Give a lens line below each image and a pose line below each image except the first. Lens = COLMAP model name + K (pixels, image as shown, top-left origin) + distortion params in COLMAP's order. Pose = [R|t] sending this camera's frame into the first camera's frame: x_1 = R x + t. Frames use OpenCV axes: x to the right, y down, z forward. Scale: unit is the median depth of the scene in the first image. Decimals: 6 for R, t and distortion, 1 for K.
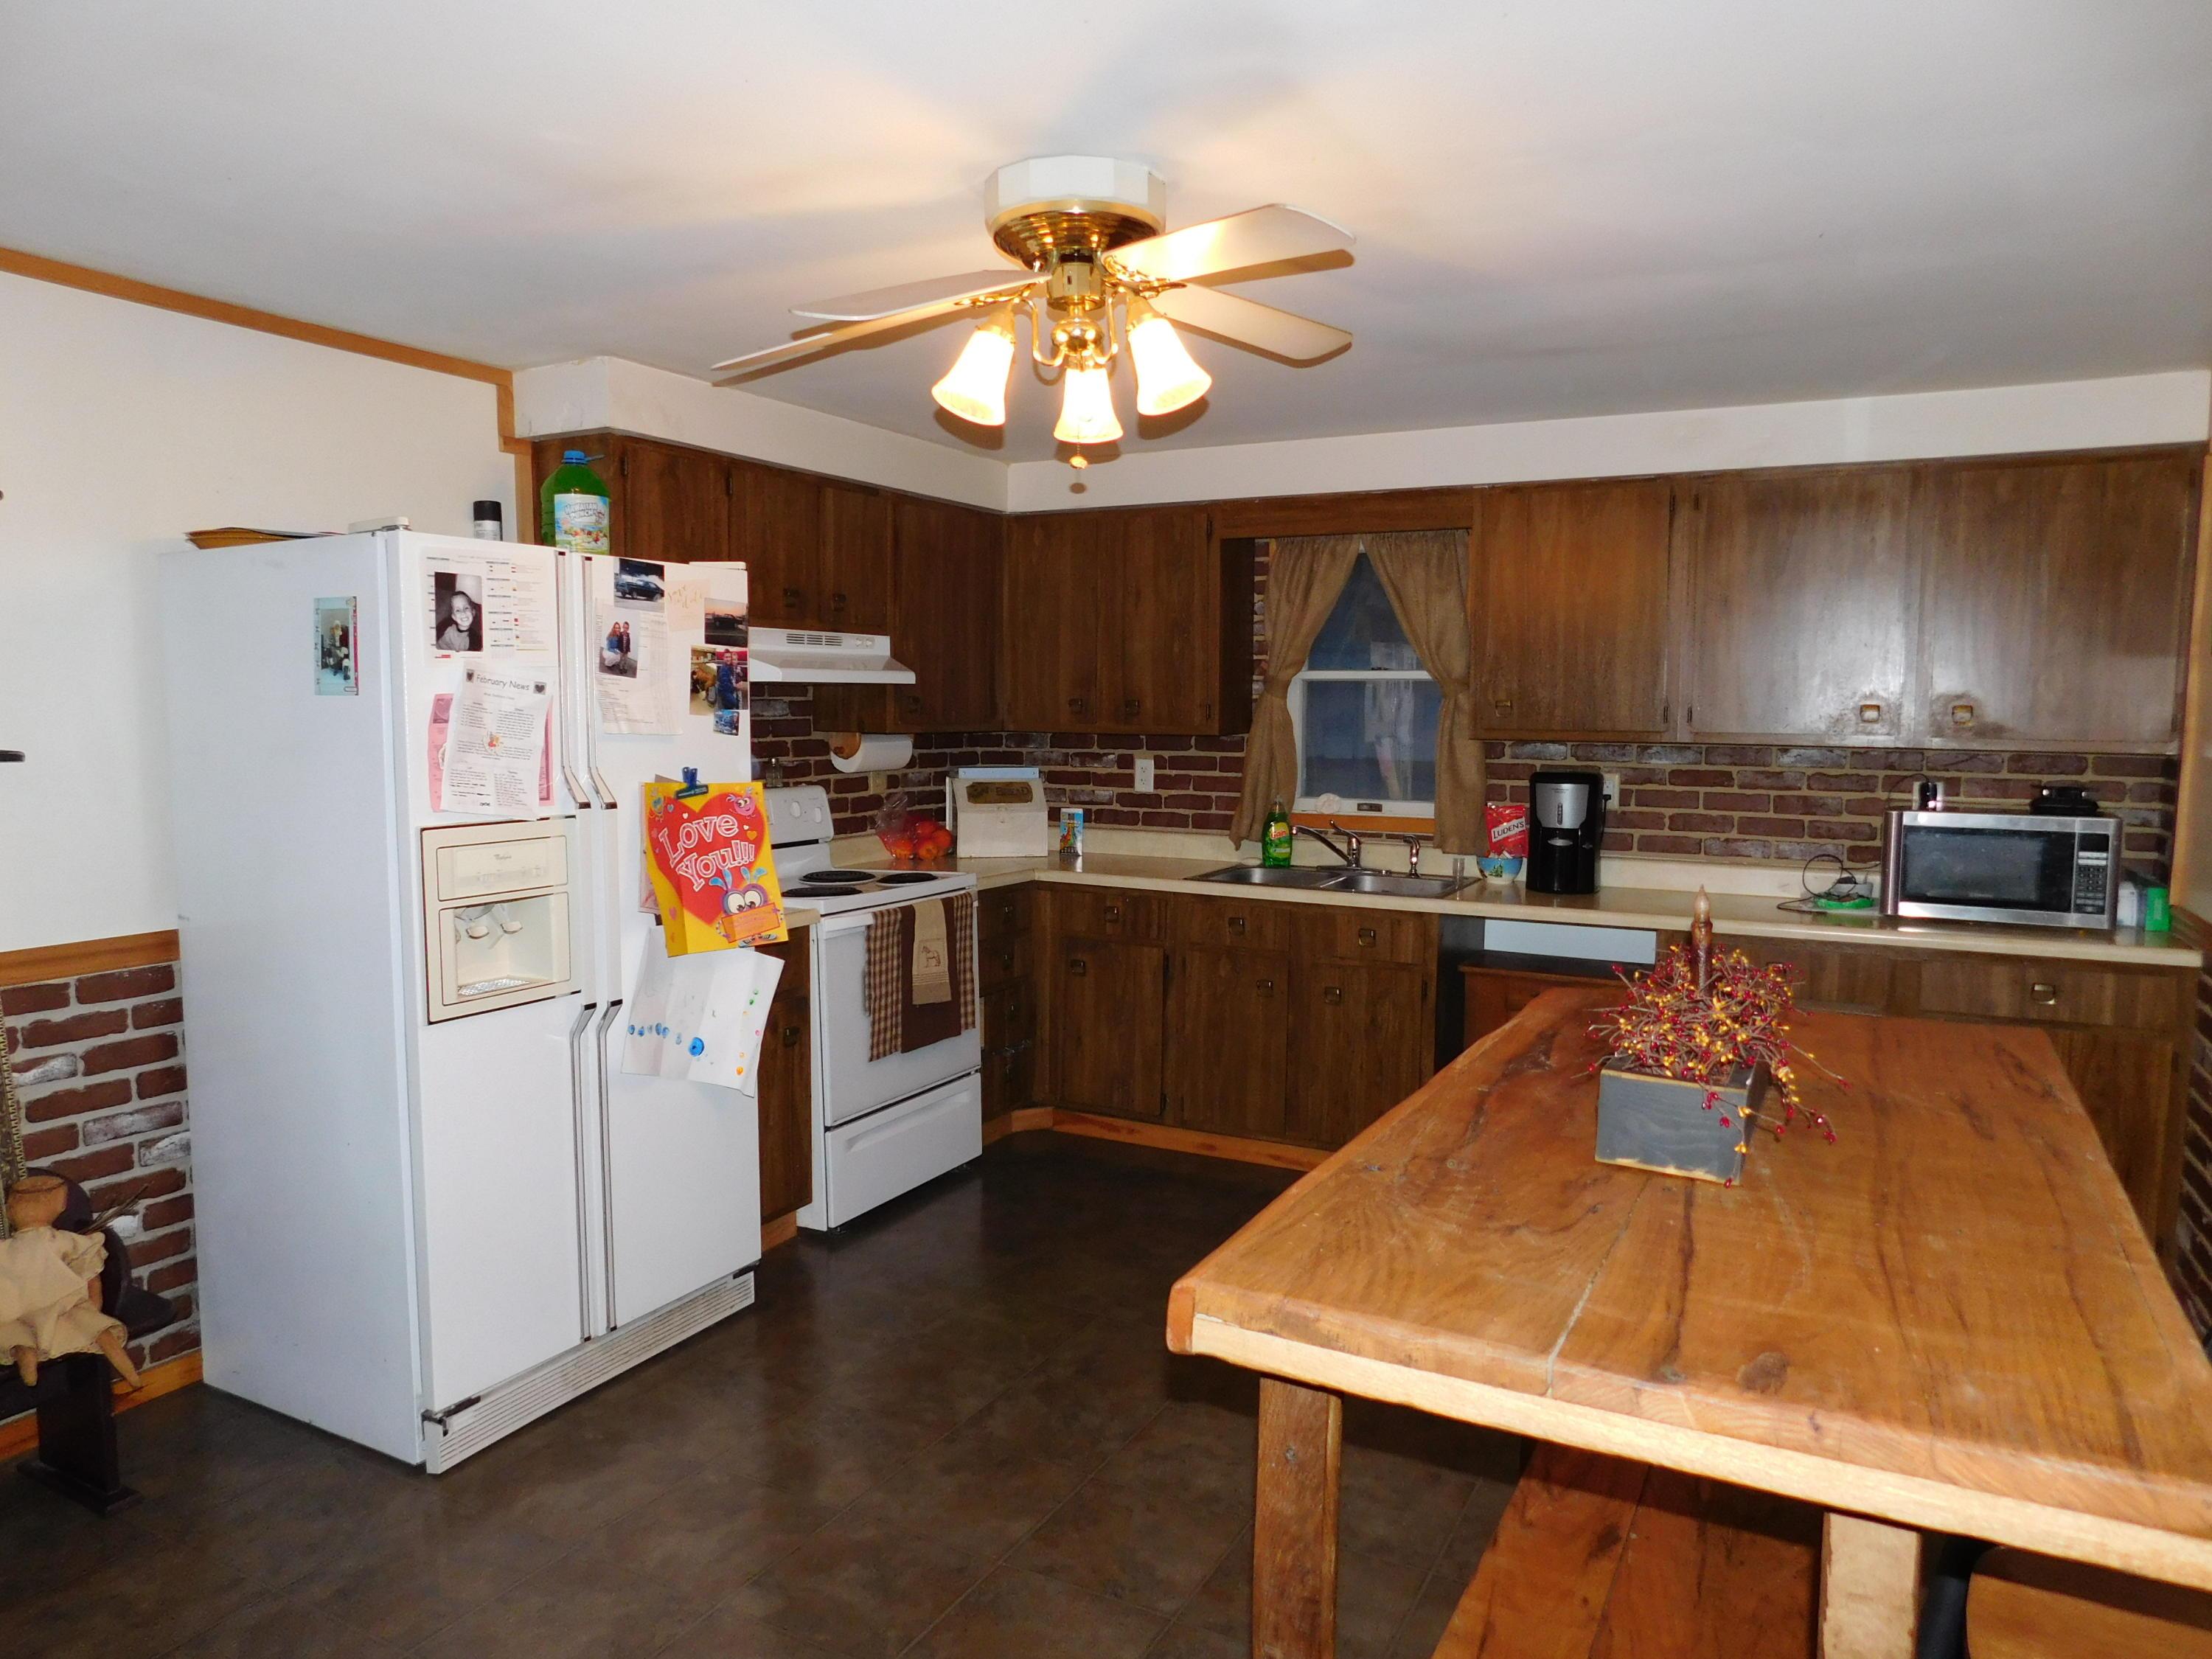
lens RADIAL K [[1483.1, 0, 1094.9], [0, 1483.1, 829.4], [0, 0, 1]] dist [-0.075695, 0.104922]
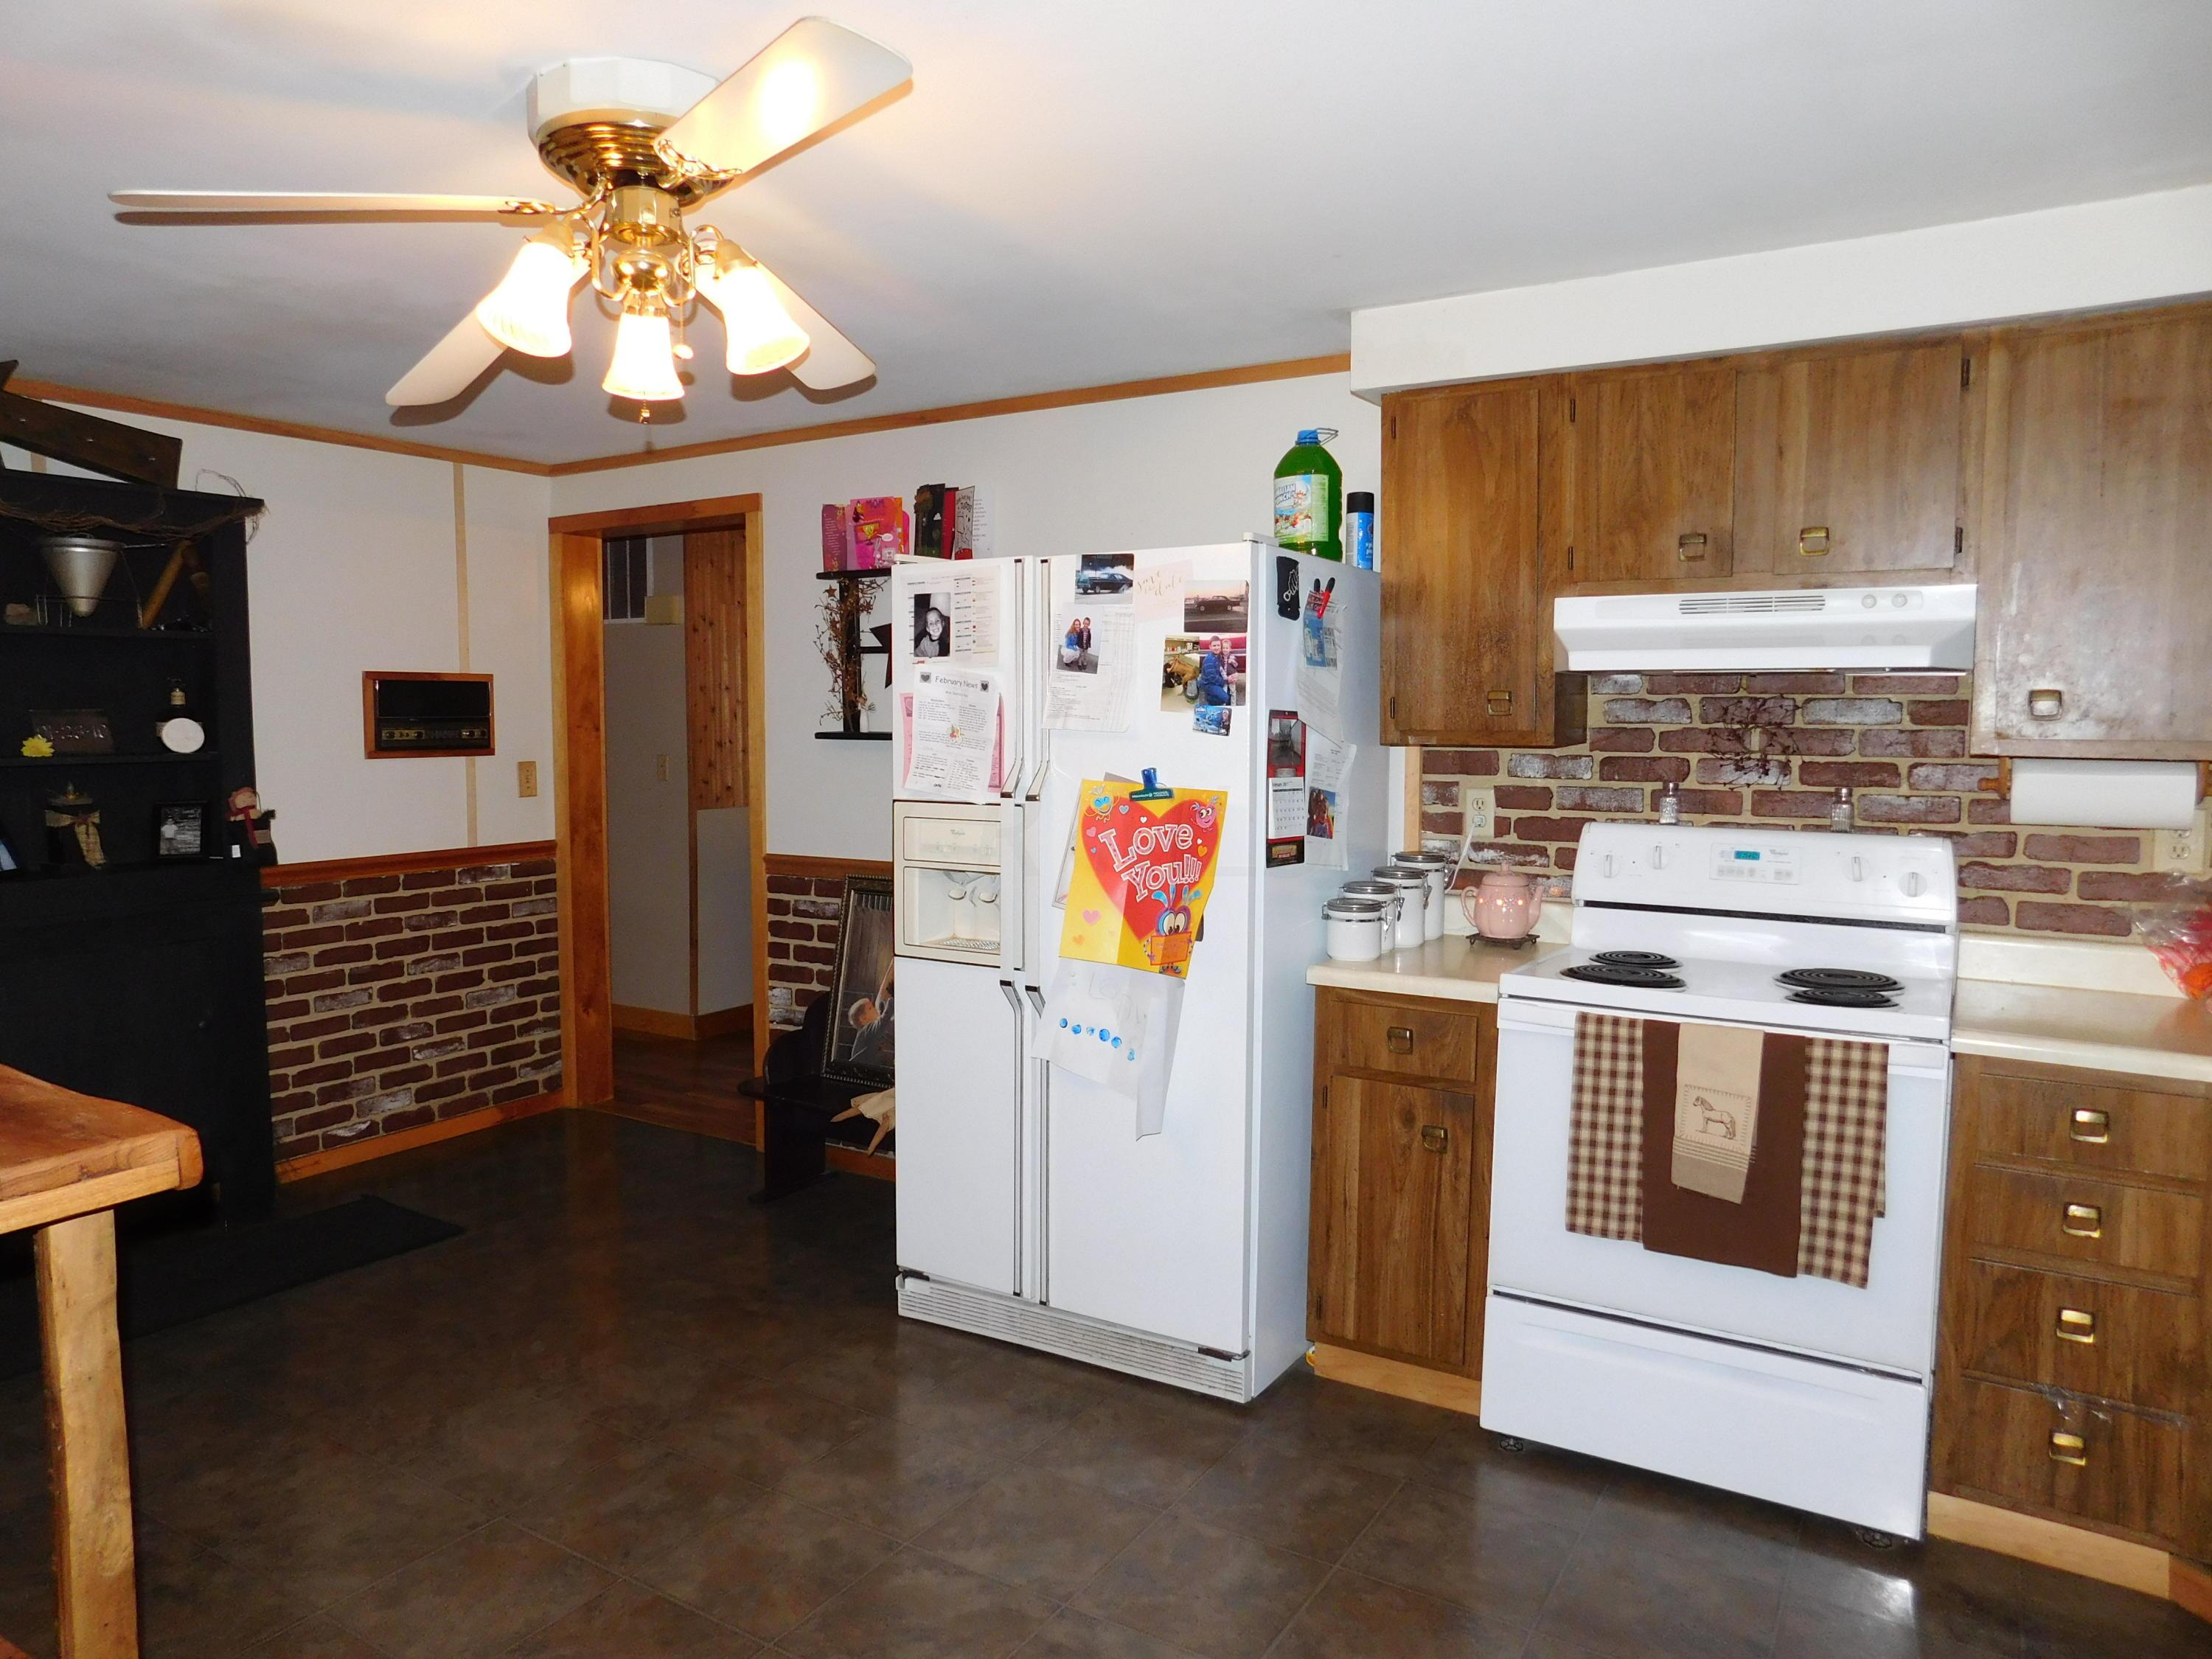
lens RADIAL K [[1486.1, 0, 1106.0], [0, 1486.1, 829.5], [0, 0, 1]] dist [-0.057222, 0.044944]
pose [[-0.073293, 0.067932, -0.994994, 0.457553], [-0.088760, 0.993274, 0.074353, -0.049216], [0.993353, 0.093765, -0.066771, 0.723900]]
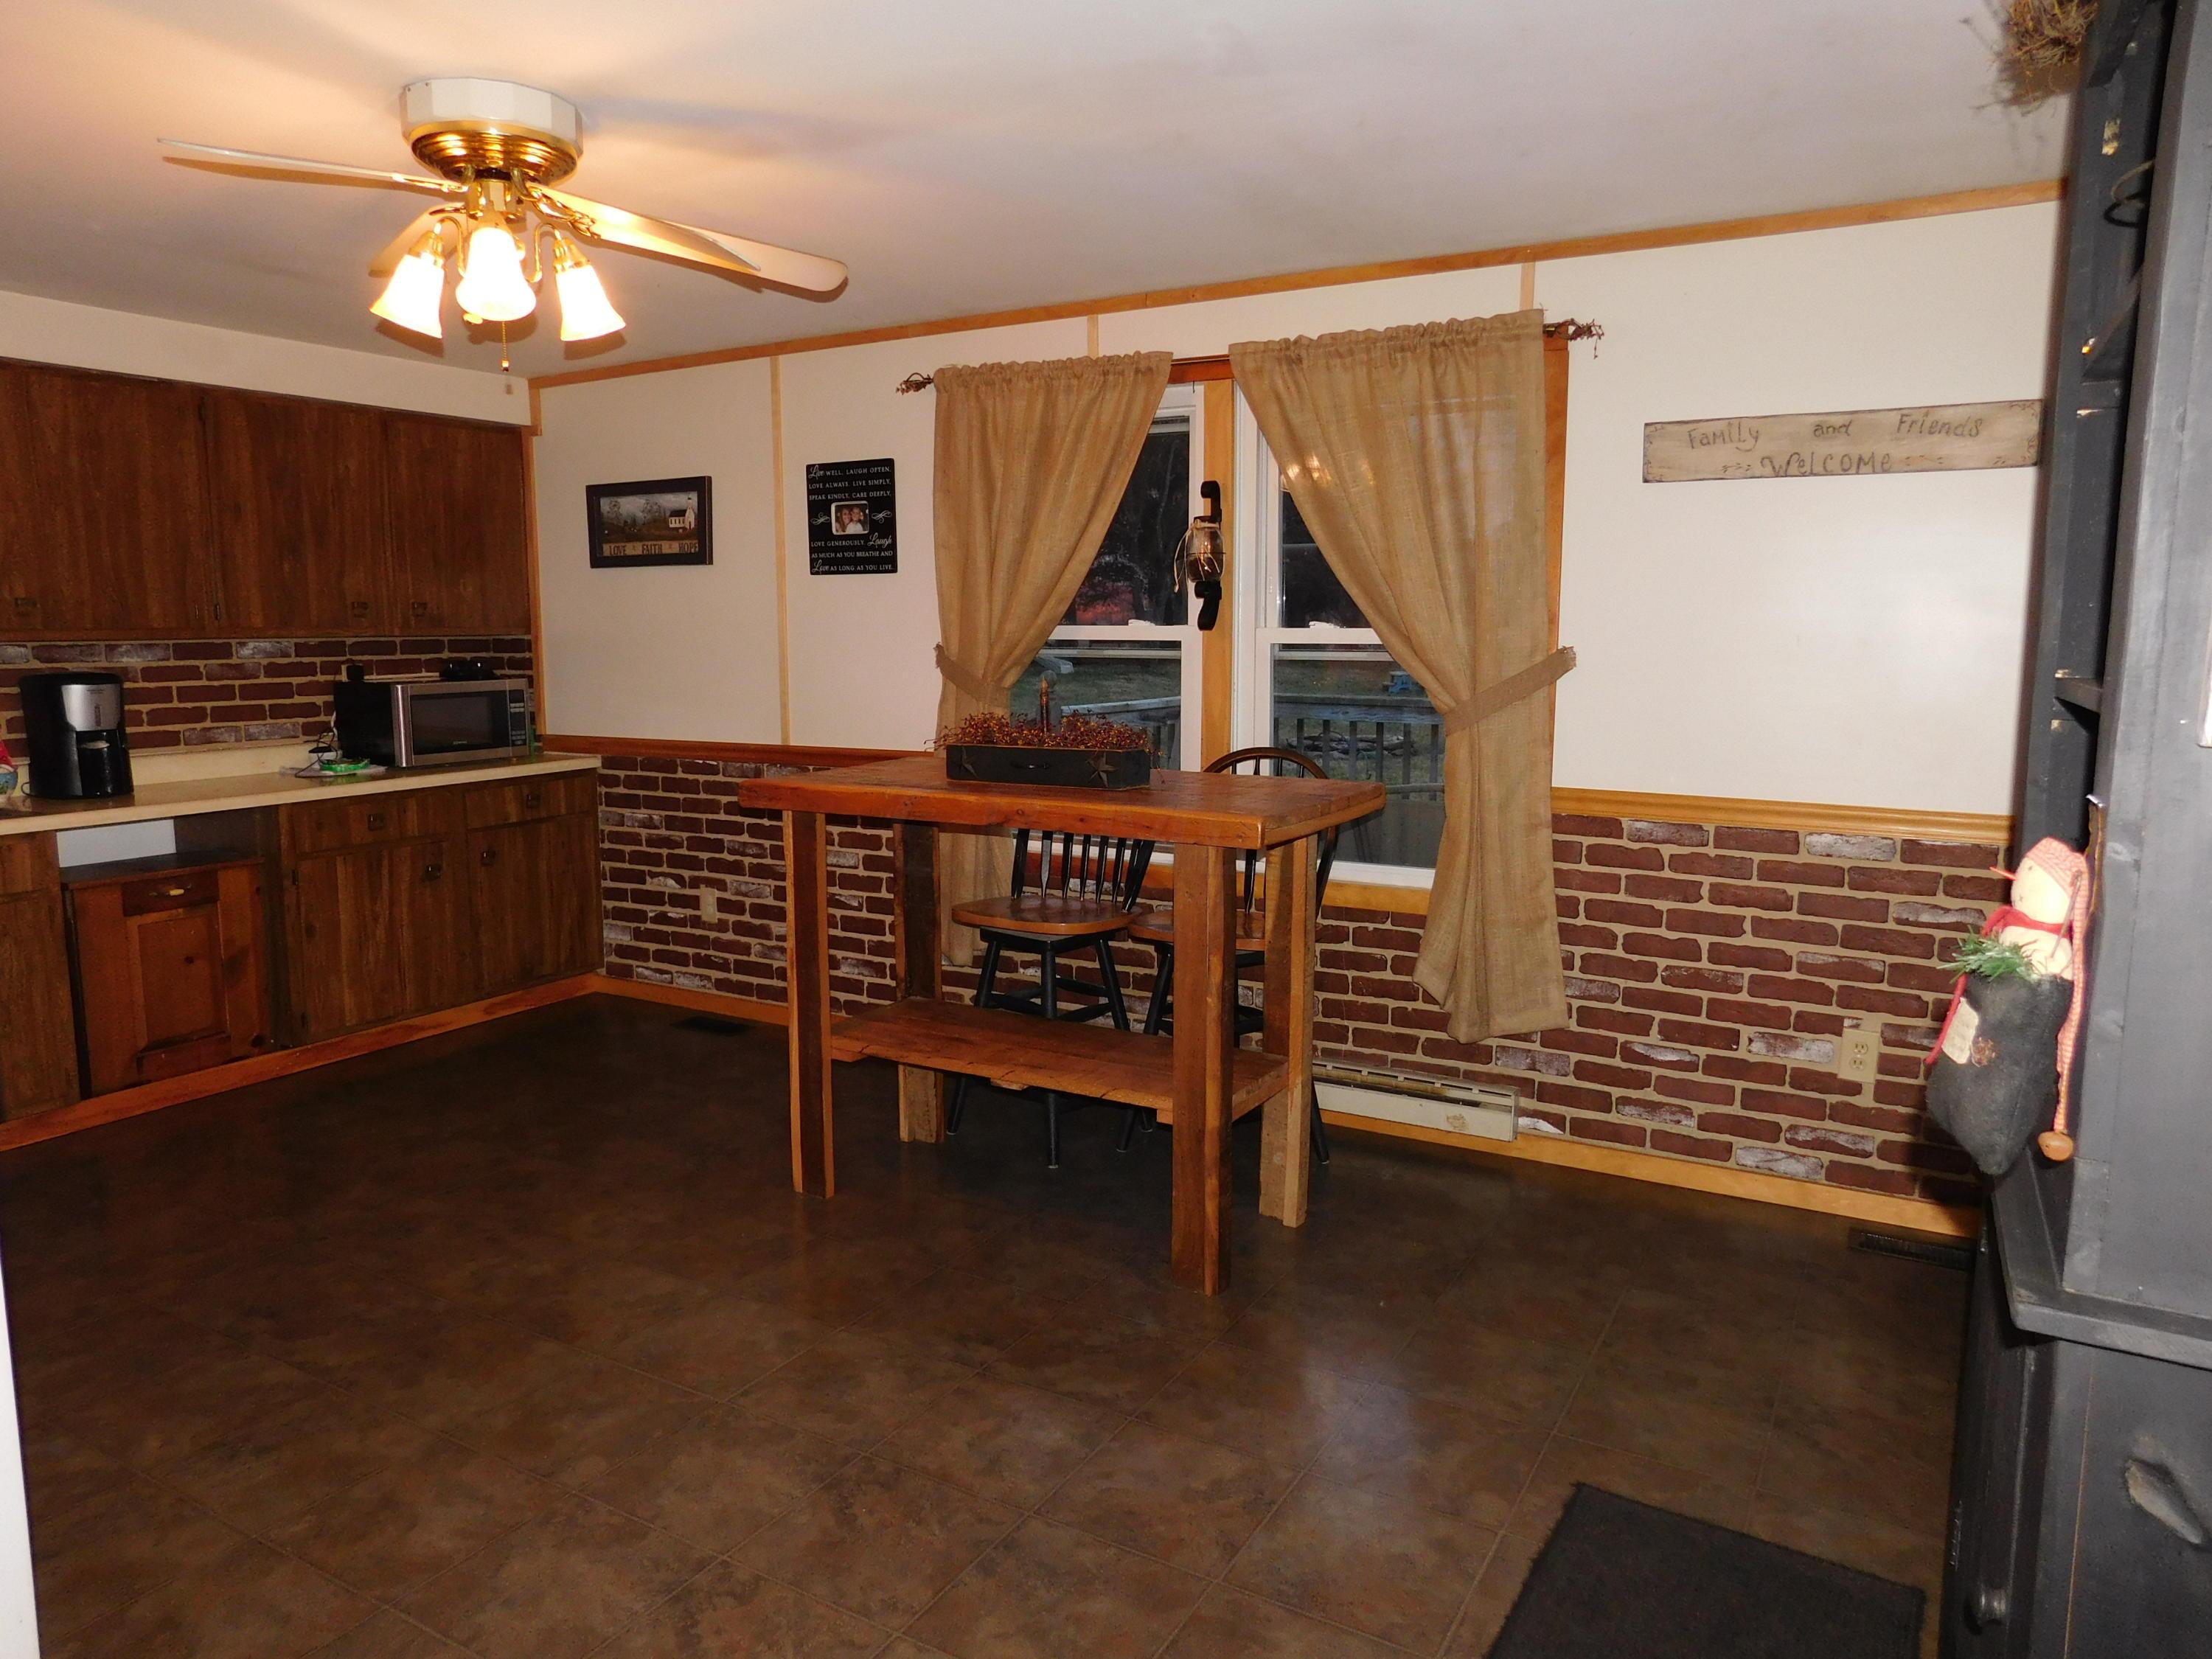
lens RADIAL K [[1486.1, 0, 1106.0], [0, 1486.1, 829.5], [0, 0, 1]] dist [-0.057222, 0.044944]
pose [[0.042717, -0.147017, 0.988211, -0.598692], [0.091944, 0.985495, 0.142639, -0.012252], [-0.994848, 0.084767, 0.055614, 0.278324]]
